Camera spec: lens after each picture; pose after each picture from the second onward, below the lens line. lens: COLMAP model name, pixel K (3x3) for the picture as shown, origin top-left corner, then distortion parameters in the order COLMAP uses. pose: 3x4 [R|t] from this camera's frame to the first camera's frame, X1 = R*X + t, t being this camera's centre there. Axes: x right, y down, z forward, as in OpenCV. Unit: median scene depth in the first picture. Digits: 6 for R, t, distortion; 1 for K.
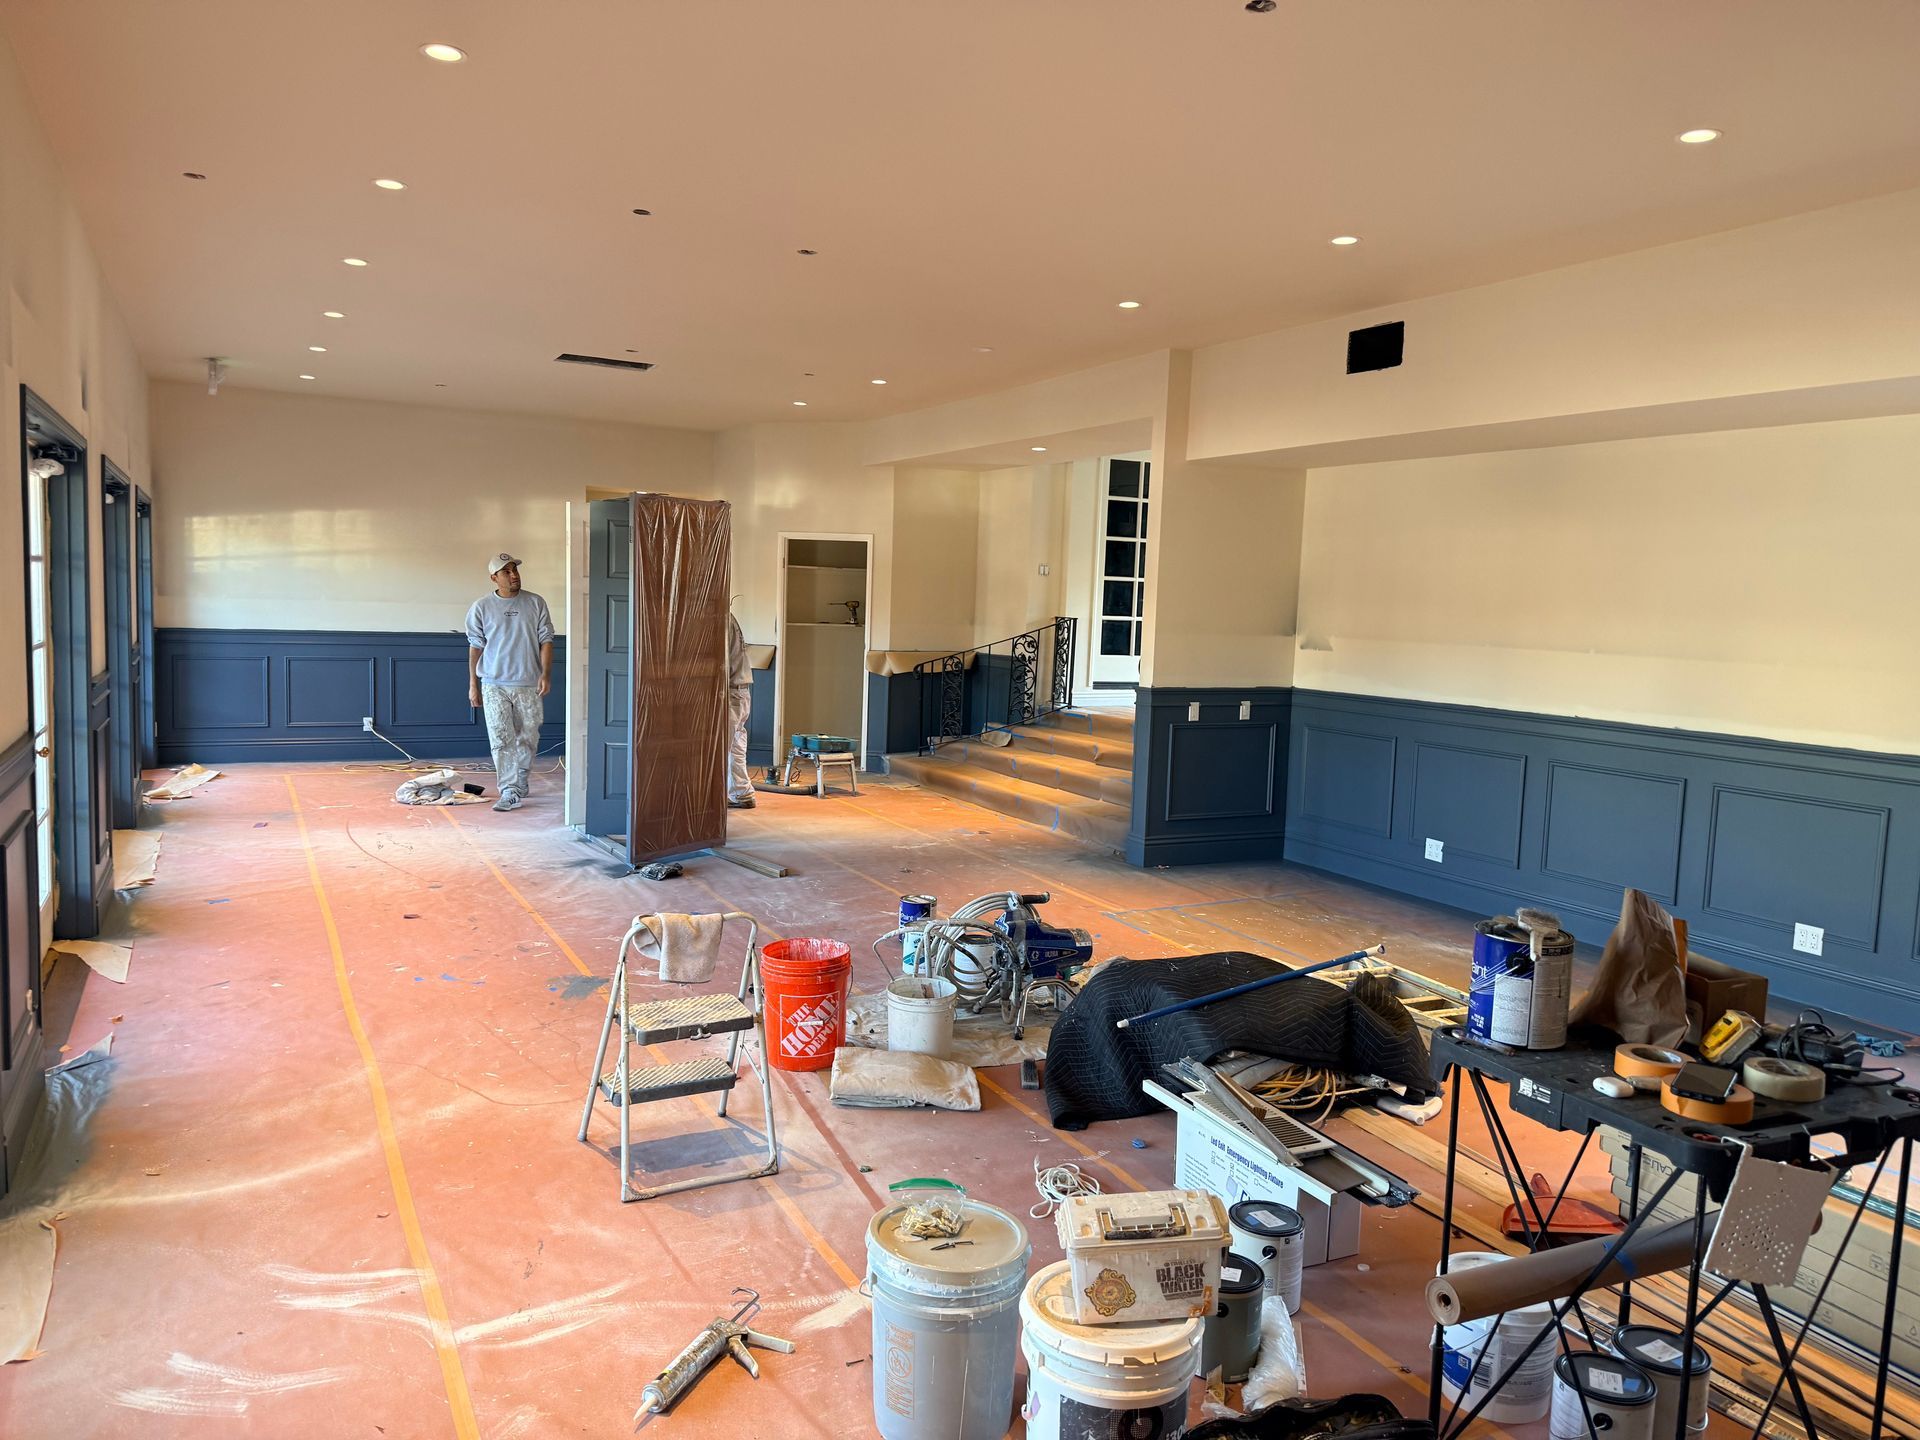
lens RADIAL K [[1333.4, 0, 947.3], [0, 1333.4, 718.7], [0, 0, 1]] dist [0.091834, -0.132268]
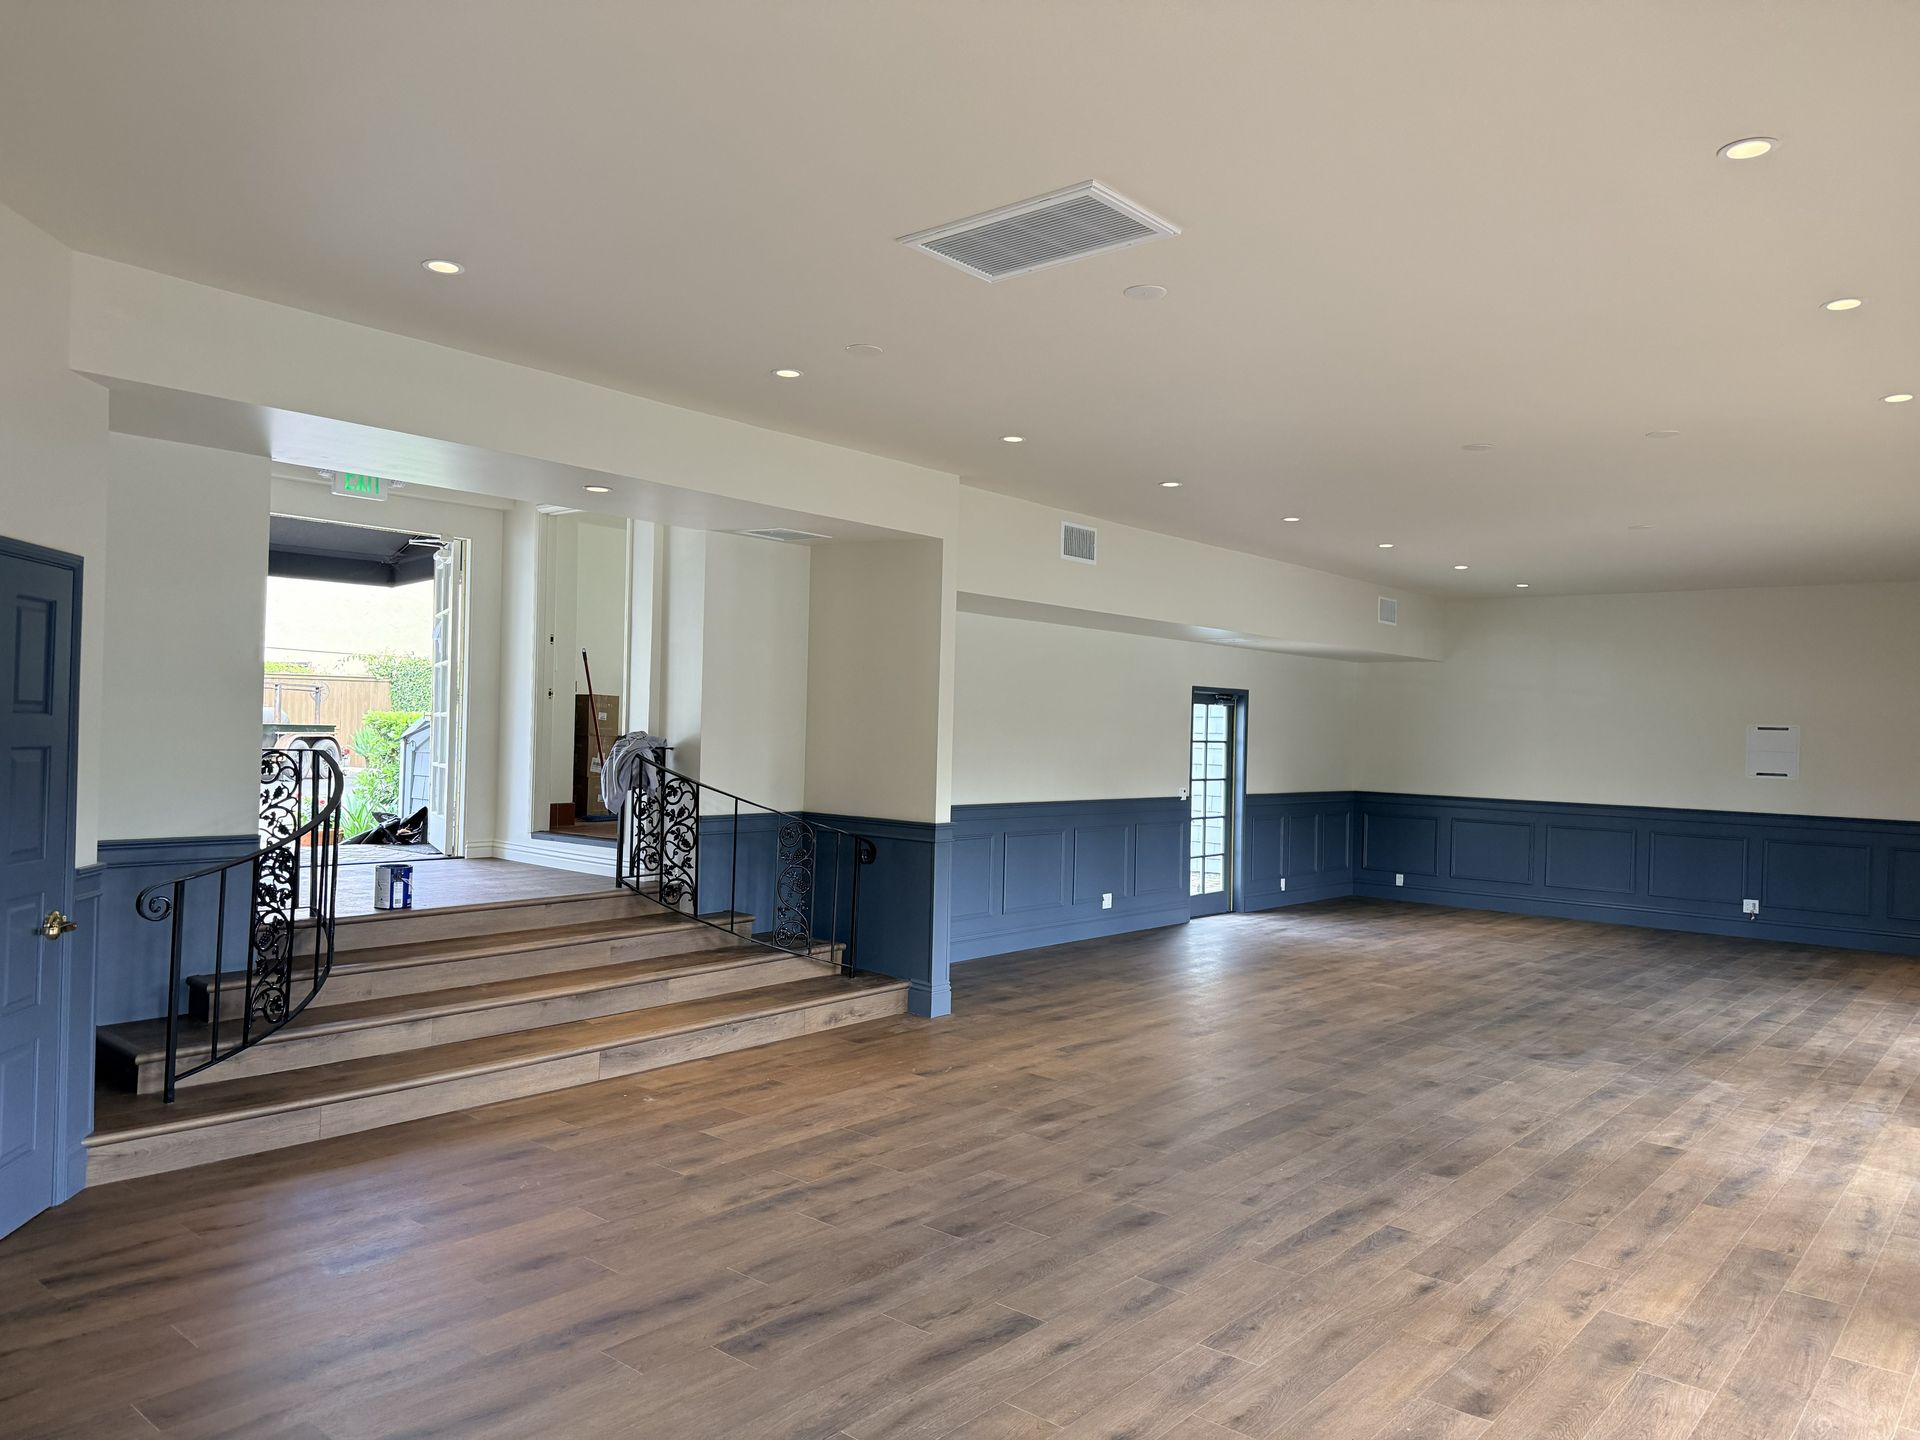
lens RADIAL K [[1328.2, 0, 958.7], [0, 1328.2, 725.7], [0, 0, 1]] dist [0.105594, -0.150350]
pose [[-0.361961, -0.049023, 0.930903, -0.690800], [0.039915, 0.996885, 0.068018, -0.148025], [-0.931338, 0.061777, -0.358876, 1.253988]]
